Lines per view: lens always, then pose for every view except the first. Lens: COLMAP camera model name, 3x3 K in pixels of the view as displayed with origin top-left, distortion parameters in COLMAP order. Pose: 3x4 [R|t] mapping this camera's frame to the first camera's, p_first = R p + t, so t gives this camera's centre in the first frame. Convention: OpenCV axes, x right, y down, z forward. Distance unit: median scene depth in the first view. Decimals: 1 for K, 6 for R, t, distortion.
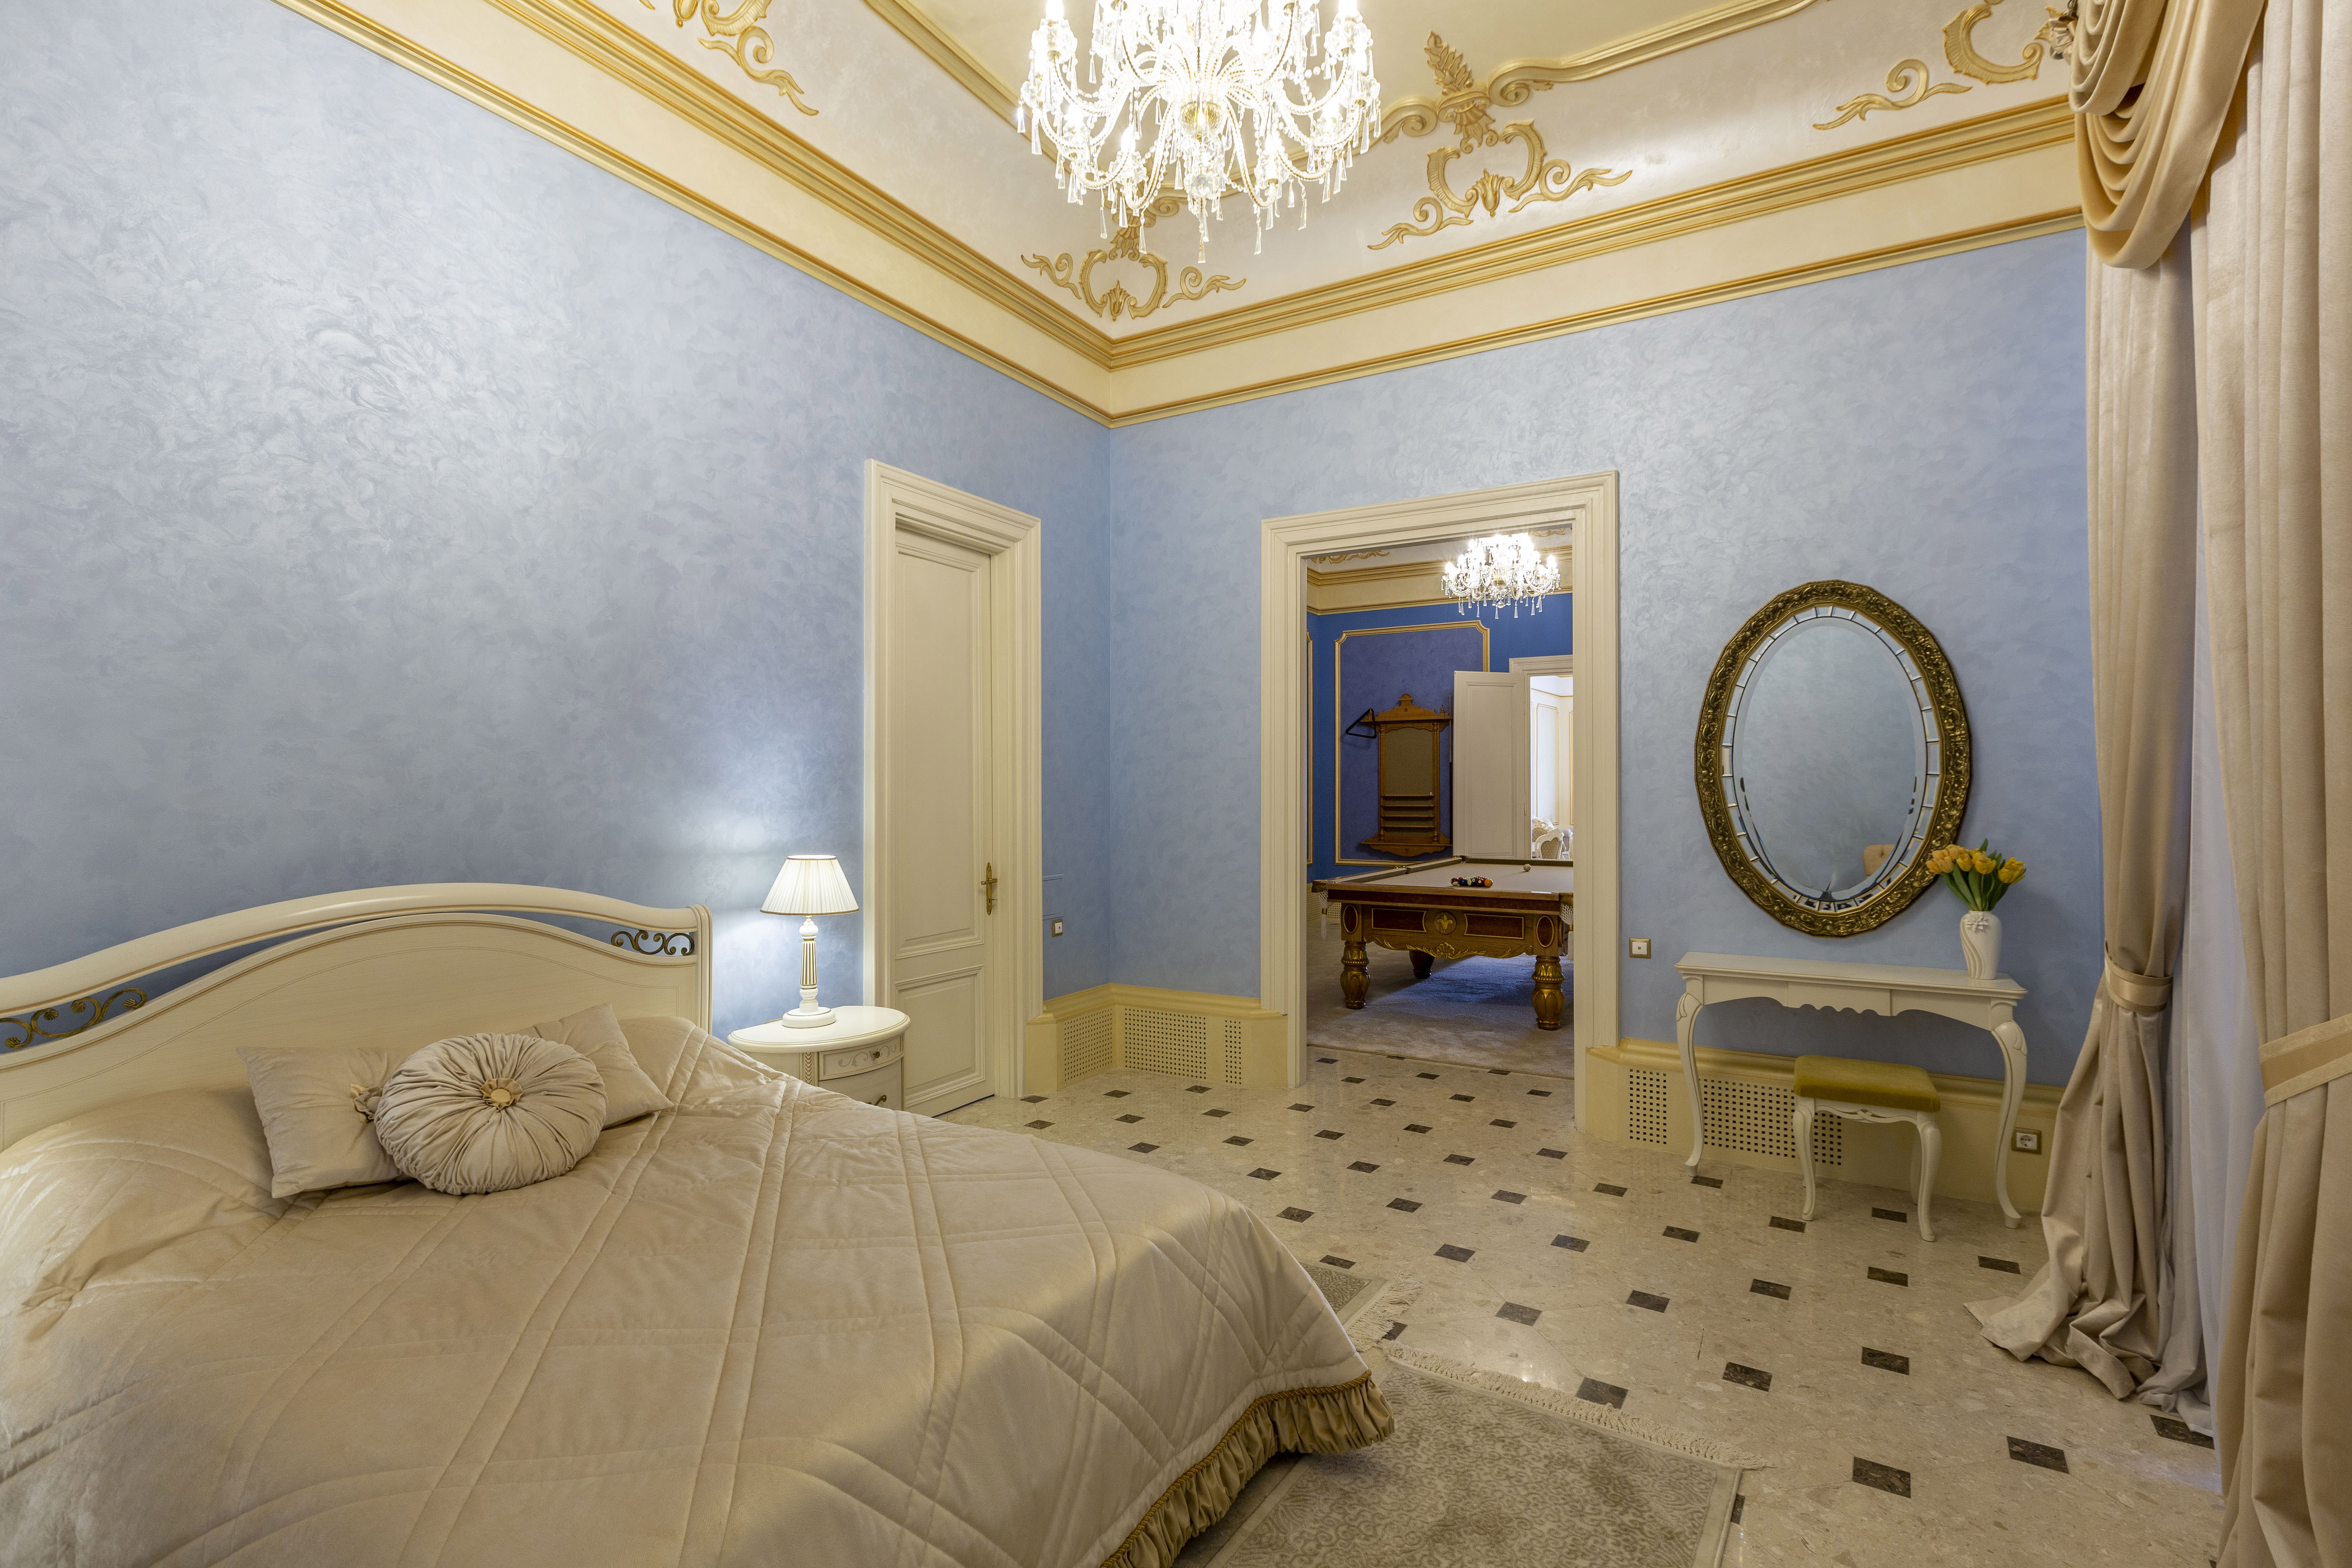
lens RADIAL K [[1080.9, 0, 1186.6], [0, 1080.9, 771.5], [0, 0, 1]] dist [0.003916, -0.000475]
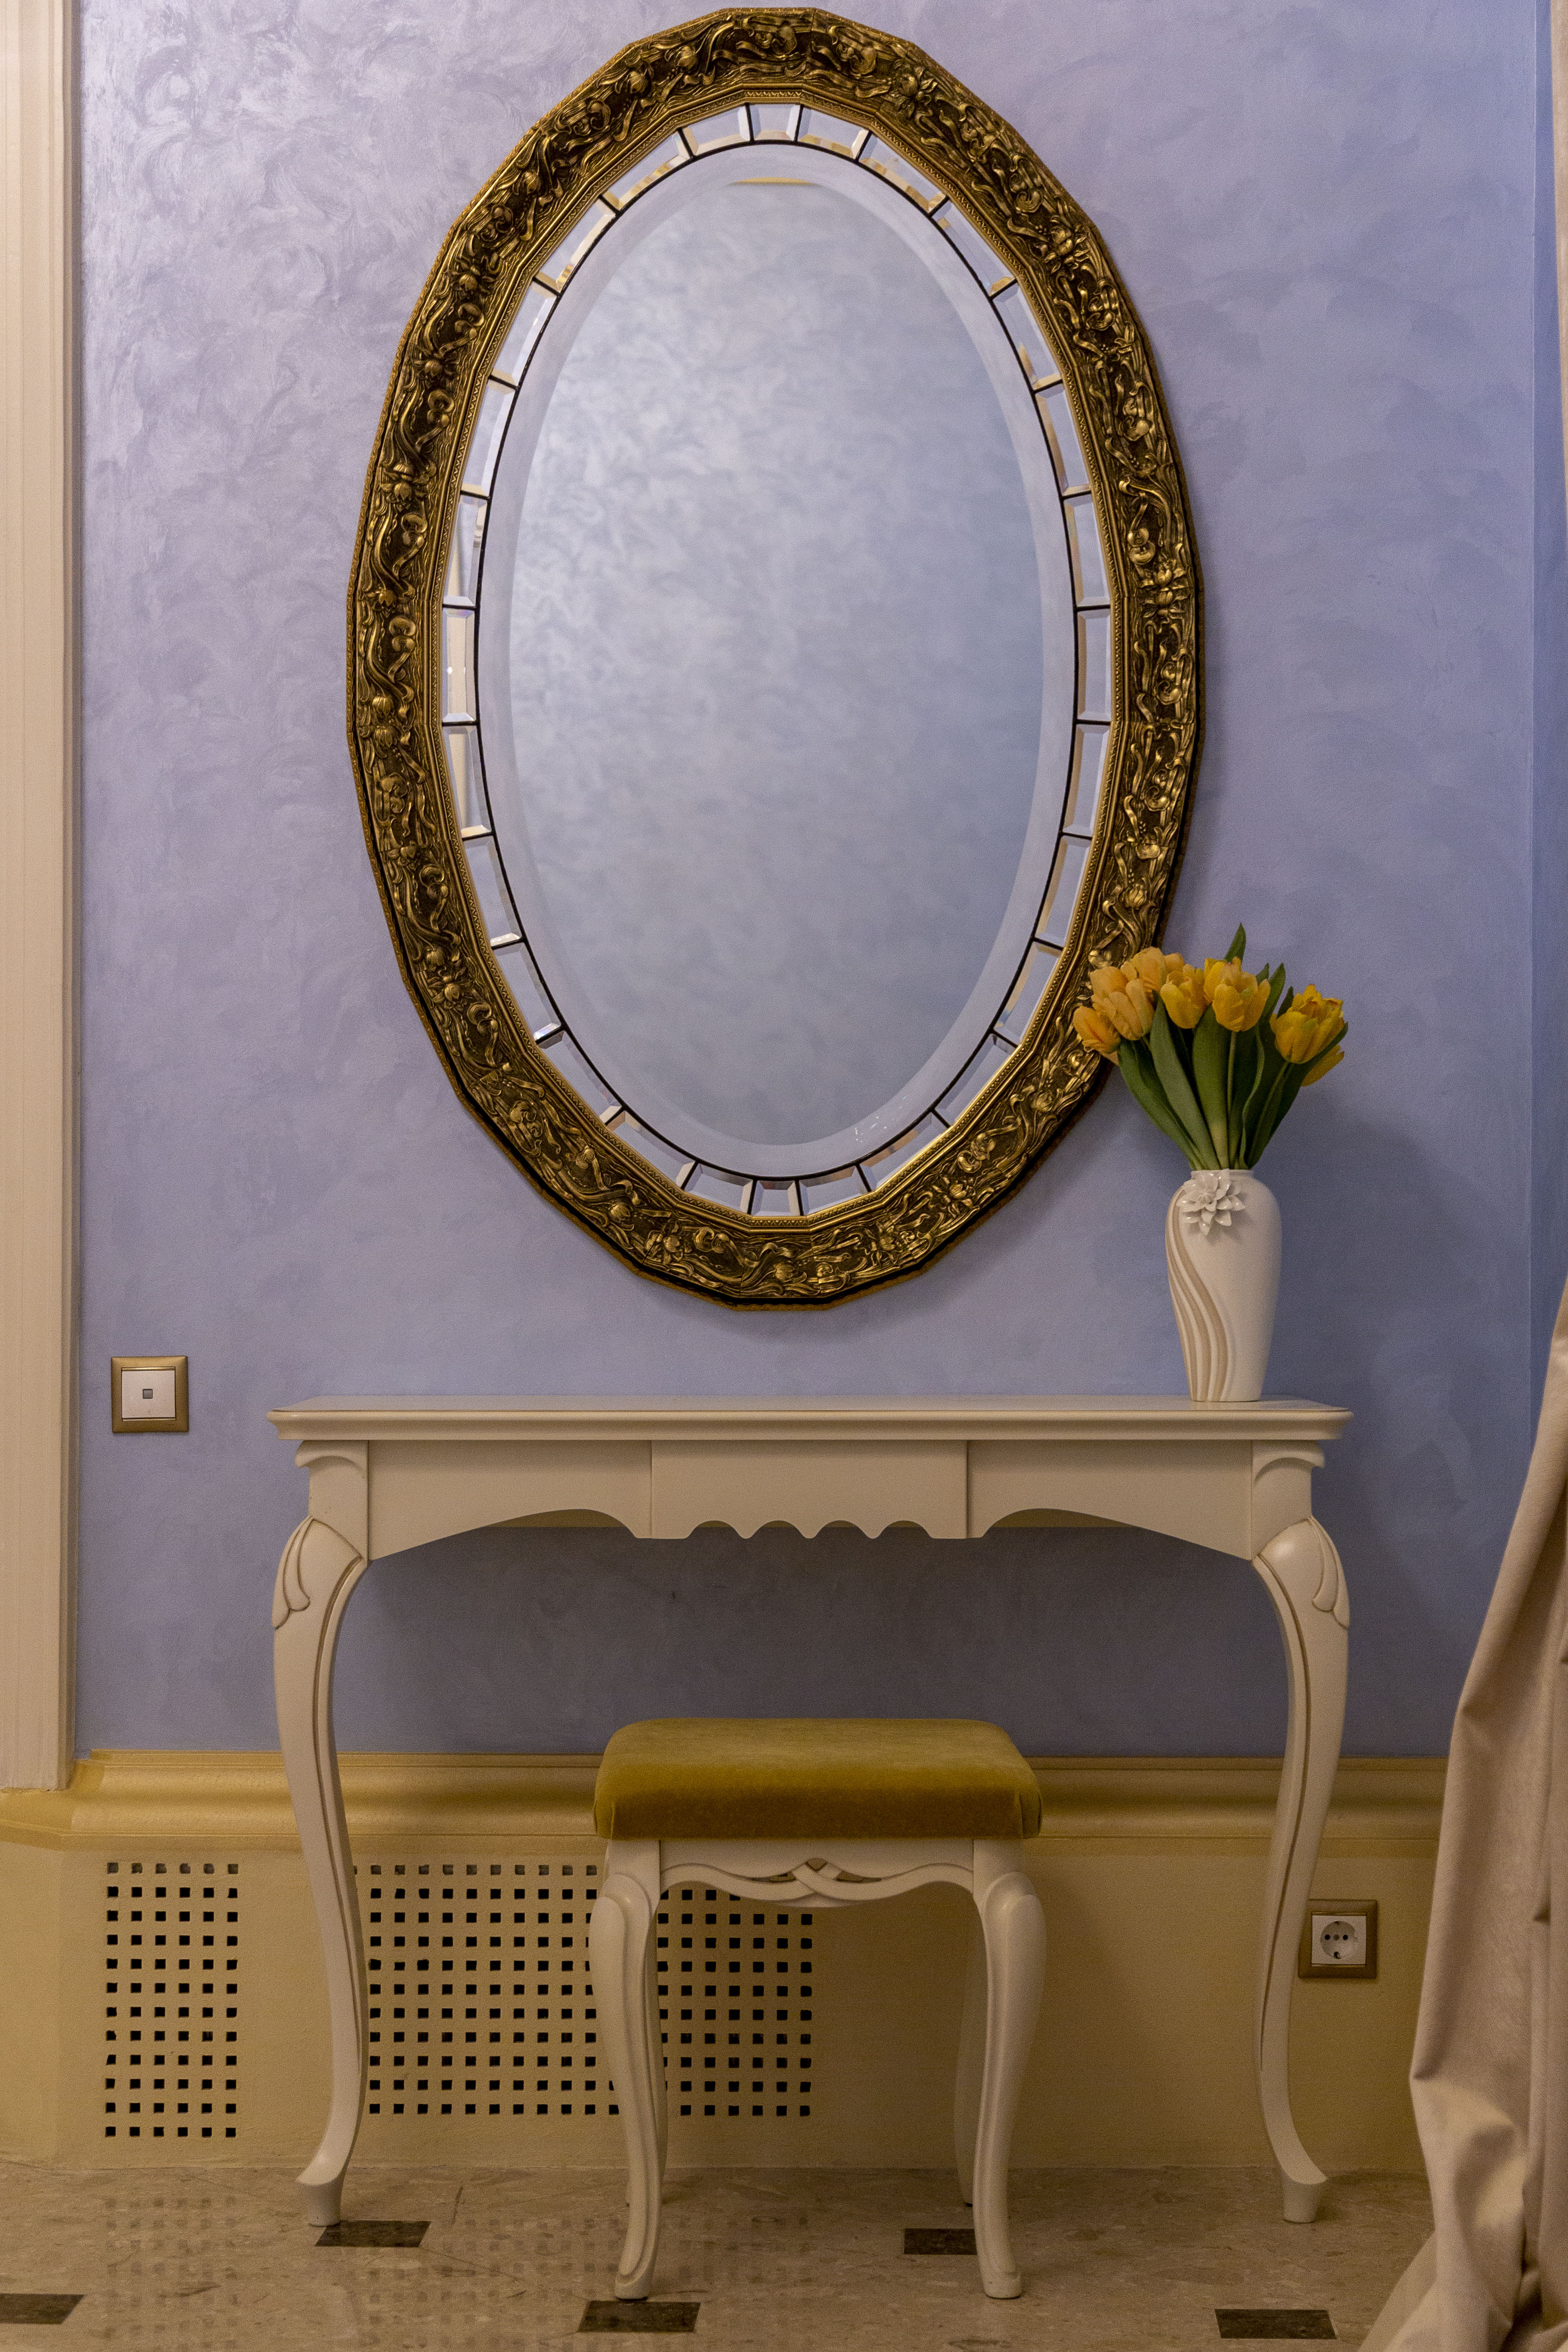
lens RADIAL K [[3923.1, 0, 789.9], [0, 3923.1, 1179.1], [0, 0, 1]] dist [0.006721, 0.000000]
pose [[0.857579, 0.004545, 0.514332, 0.078617], [-0.007091, 0.999970, 0.002986, 0.121732], [-0.514303, -0.006208, 0.857586, 0.137751]]
